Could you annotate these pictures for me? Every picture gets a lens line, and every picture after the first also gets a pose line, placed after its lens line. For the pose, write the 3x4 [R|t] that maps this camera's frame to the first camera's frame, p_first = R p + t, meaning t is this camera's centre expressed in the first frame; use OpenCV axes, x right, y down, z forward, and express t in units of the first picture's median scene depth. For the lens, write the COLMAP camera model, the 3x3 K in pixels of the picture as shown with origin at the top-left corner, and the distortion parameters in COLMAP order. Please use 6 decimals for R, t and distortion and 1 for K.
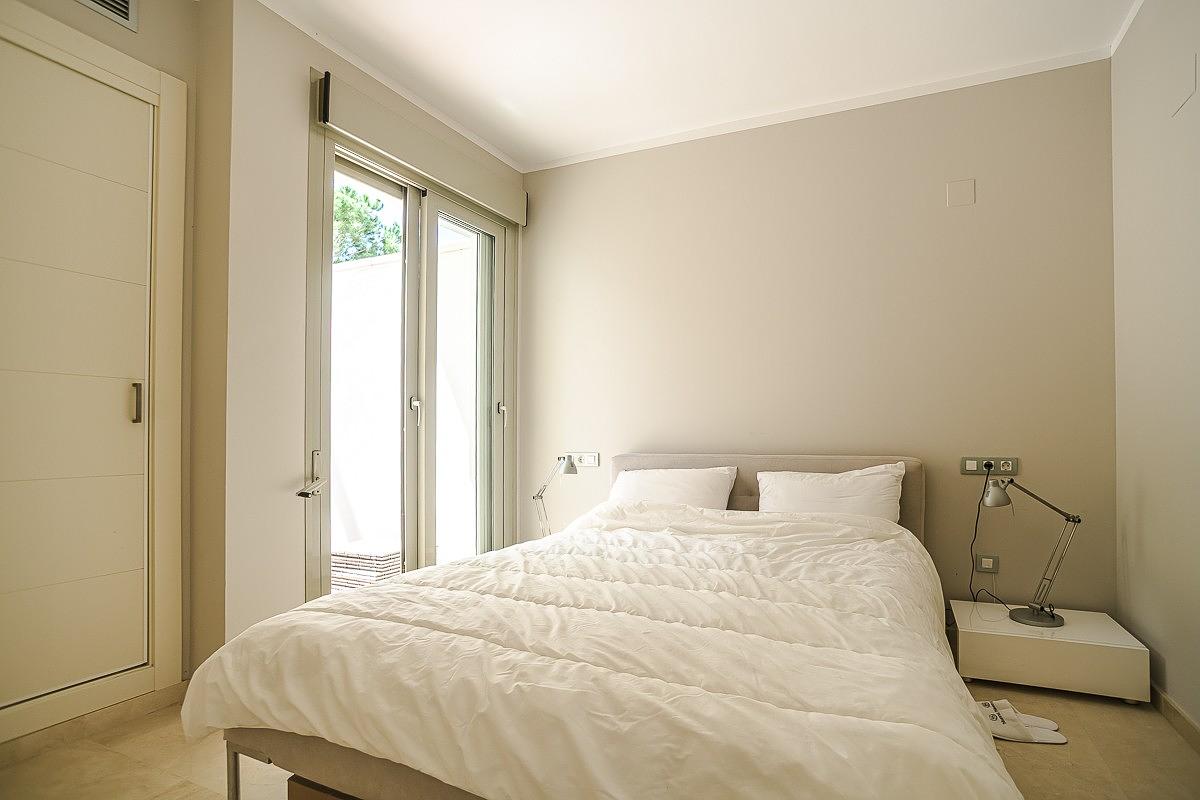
lens RADIAL K [[550.3, 0, 601.7], [0, 550.3, 435.8], [0, 0, 1]] dist [-0.074103, 0.035076]
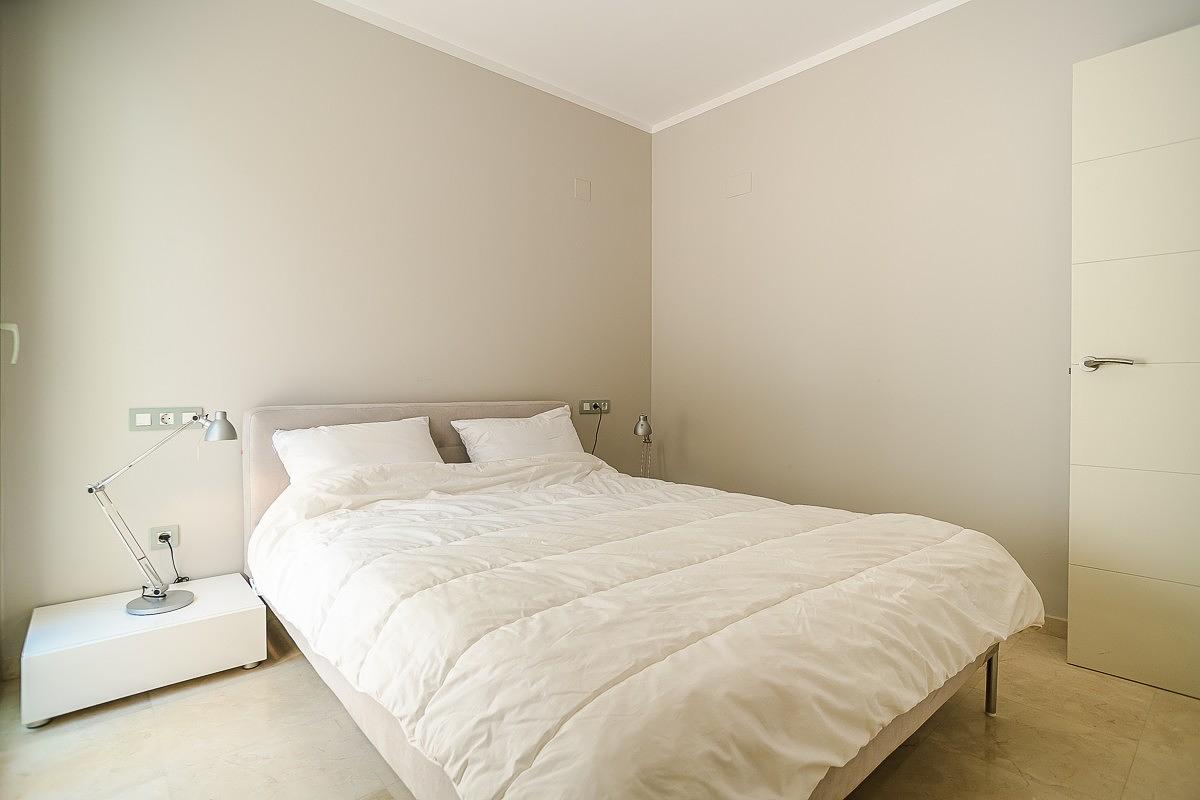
lens RADIAL K [[578.7, 0, 604.6], [0, 578.7, 399.4], [0, 0, 1]] dist [-0.085023, 0.043112]
pose [[0.445715, -0.021424, 0.894918, -0.532288], [-0.004126, 0.999654, 0.025987, 0.002515], [-0.895165, -0.015275, 0.445473, 0.362901]]
